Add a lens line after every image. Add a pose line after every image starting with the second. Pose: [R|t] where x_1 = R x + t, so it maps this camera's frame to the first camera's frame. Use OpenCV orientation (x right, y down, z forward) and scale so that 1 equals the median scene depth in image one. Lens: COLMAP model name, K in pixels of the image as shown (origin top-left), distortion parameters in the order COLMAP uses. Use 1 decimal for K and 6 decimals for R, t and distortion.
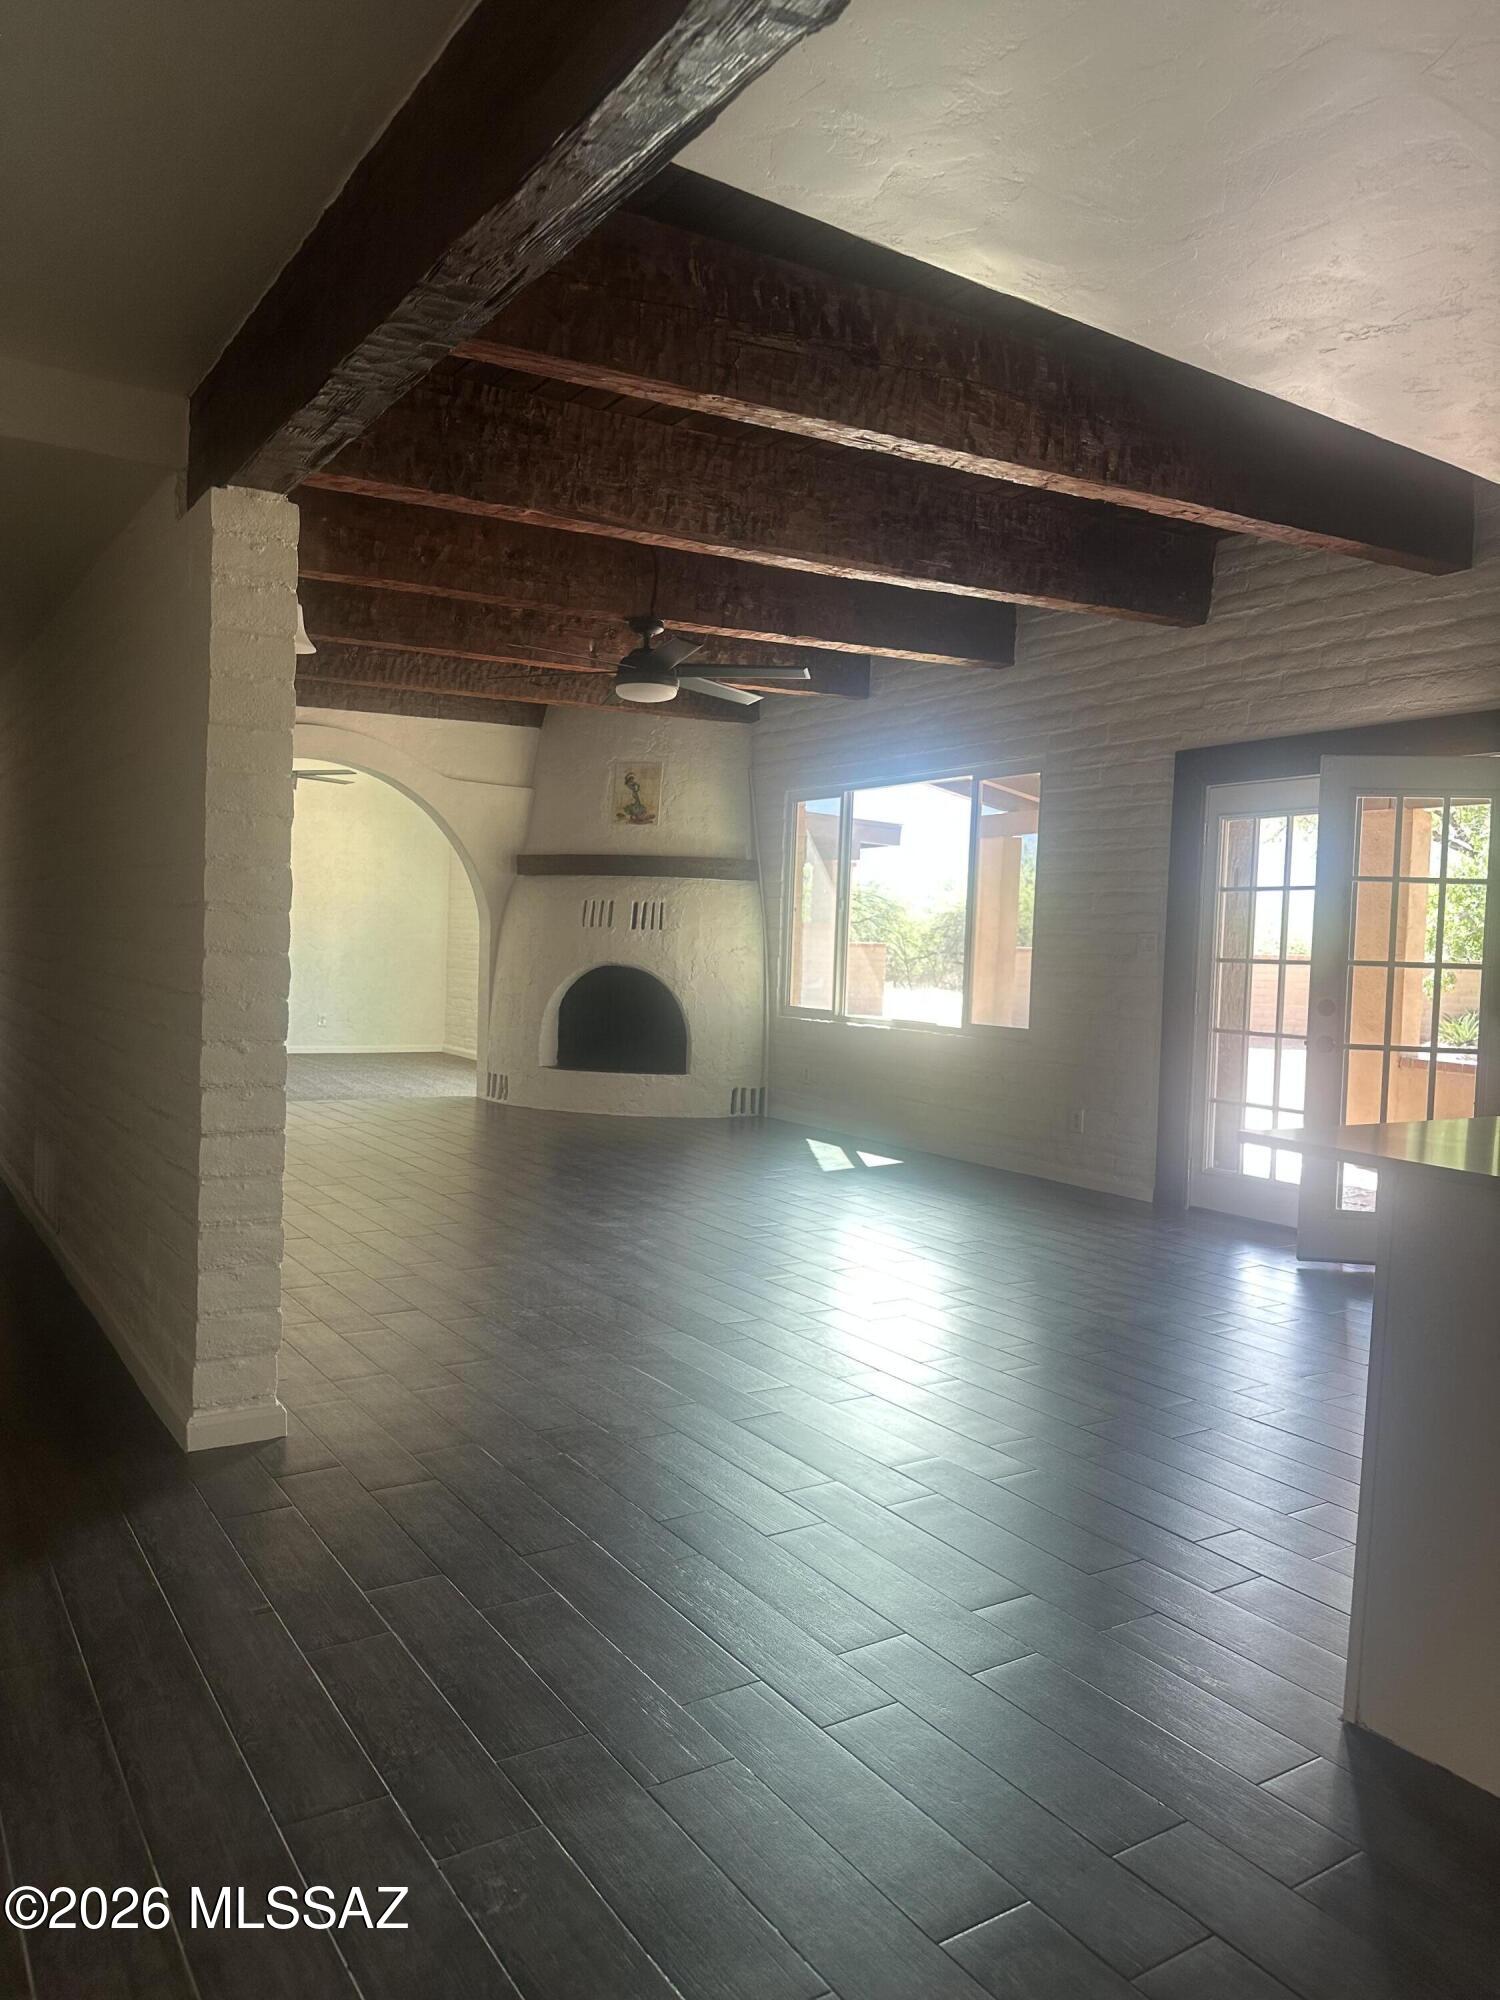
lens RADIAL K [[1428.2, 0, 750.0], [0, 1428.2, 1000.0], [0, 0, 1]] dist [0.093637, -0.002573]
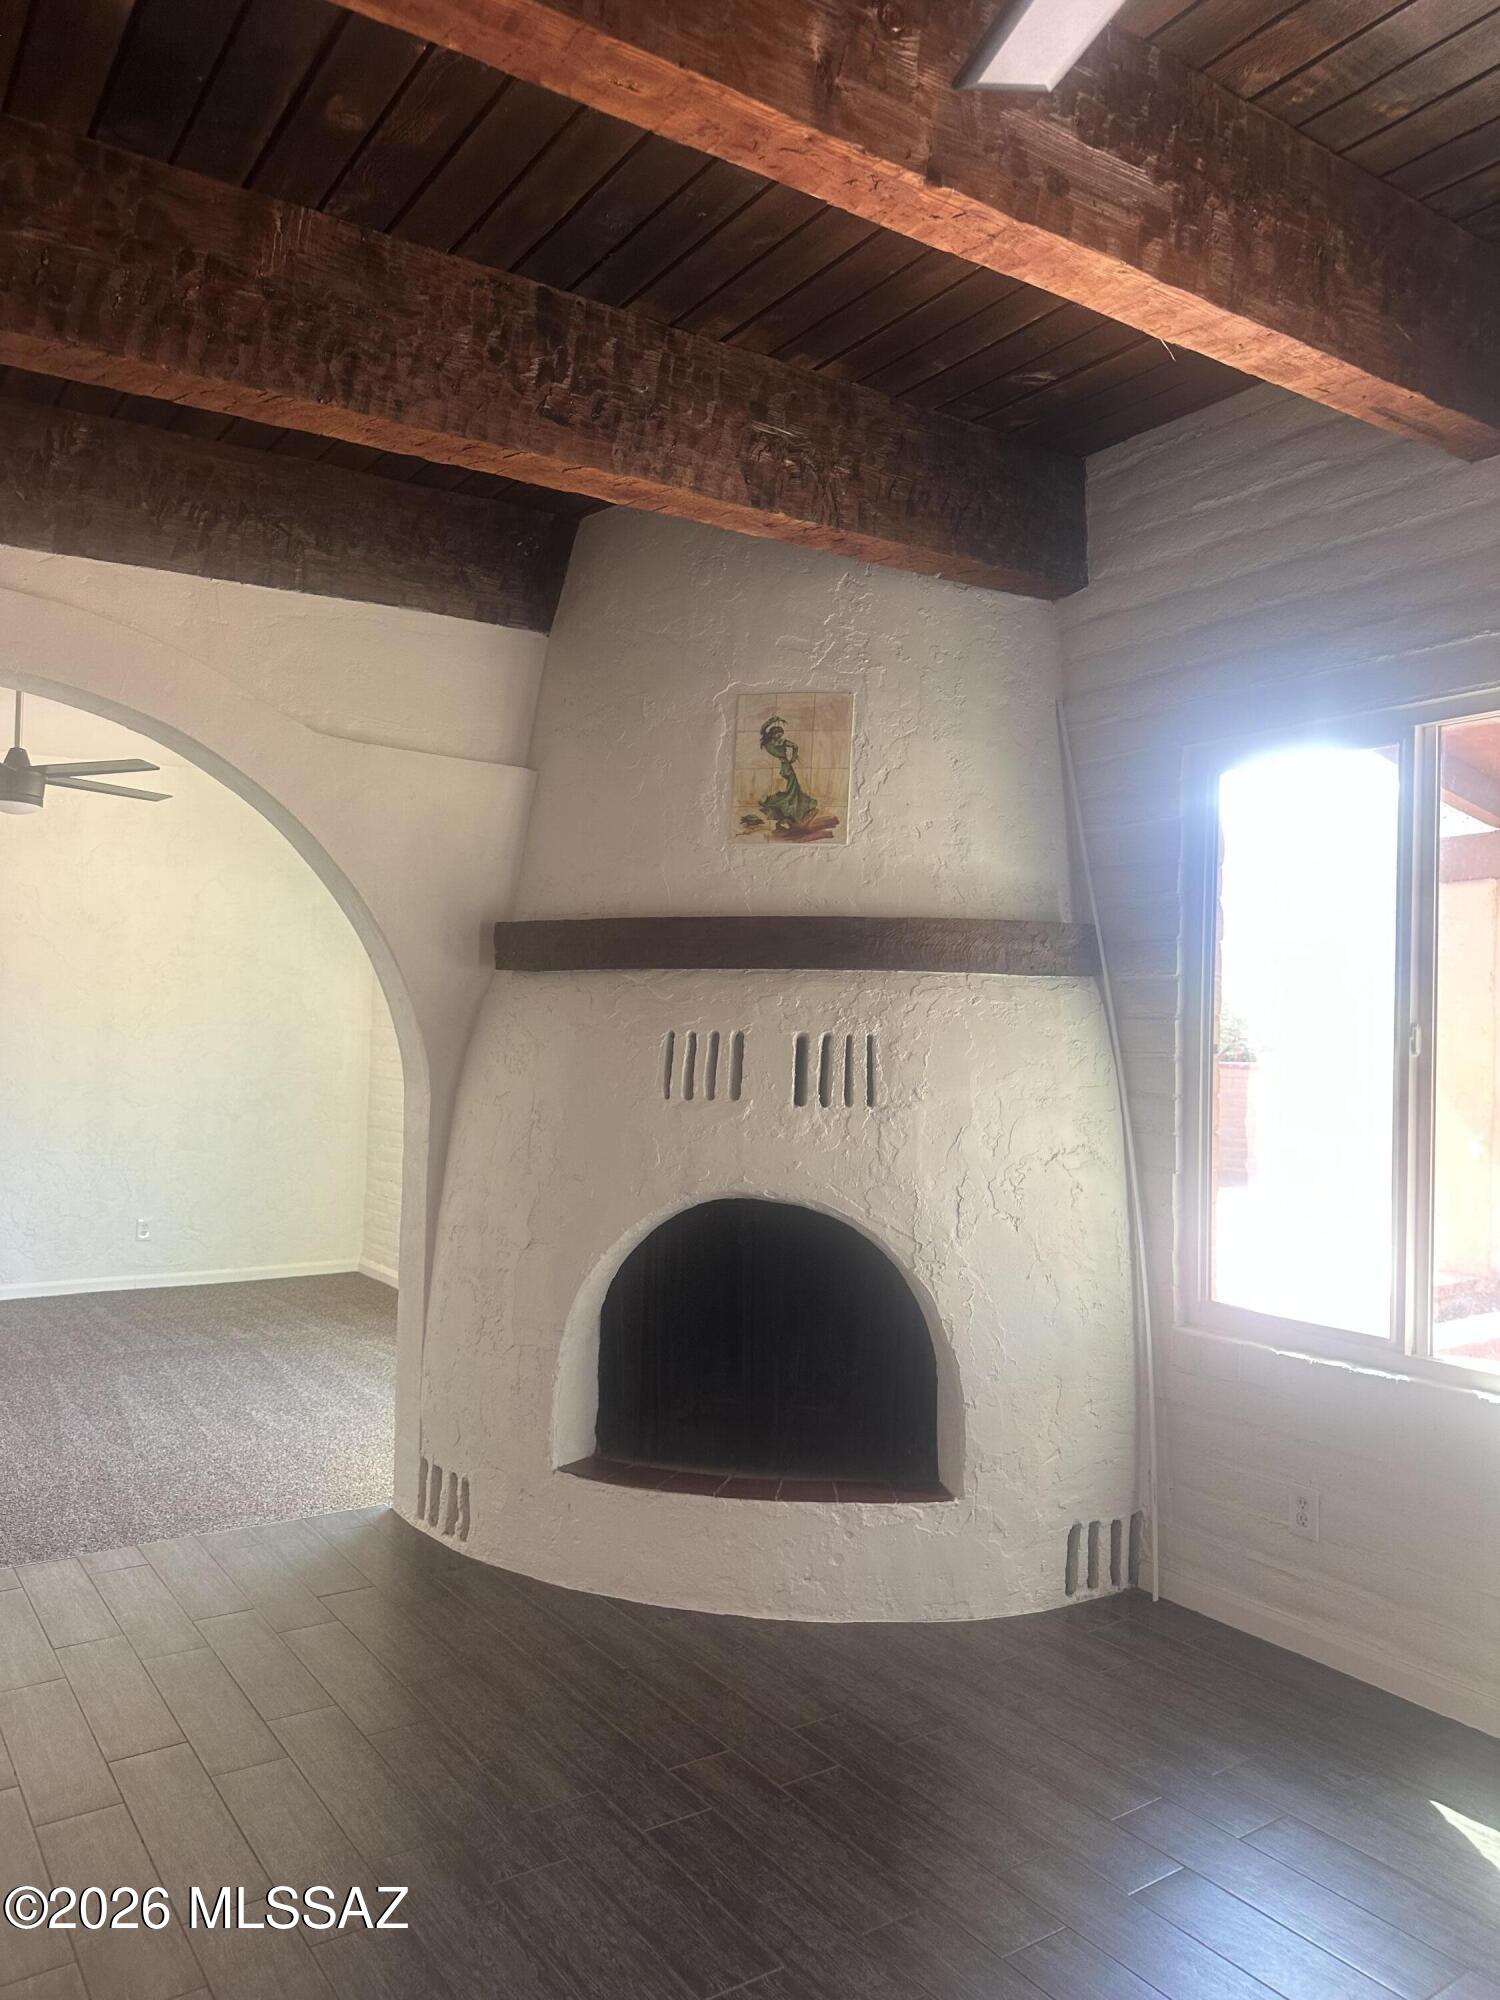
lens RADIAL K [[1428.2, 0, 750.0], [0, 1428.2, 1000.0], [0, 0, 1]] dist [0.093637, -0.002573]
pose [[0.999536, -0.011462, 0.028225, -0.103915], [0.013319, 0.997696, -0.066526, -0.051655], [-0.027398, 0.066871, 0.997385, 0.603831]]
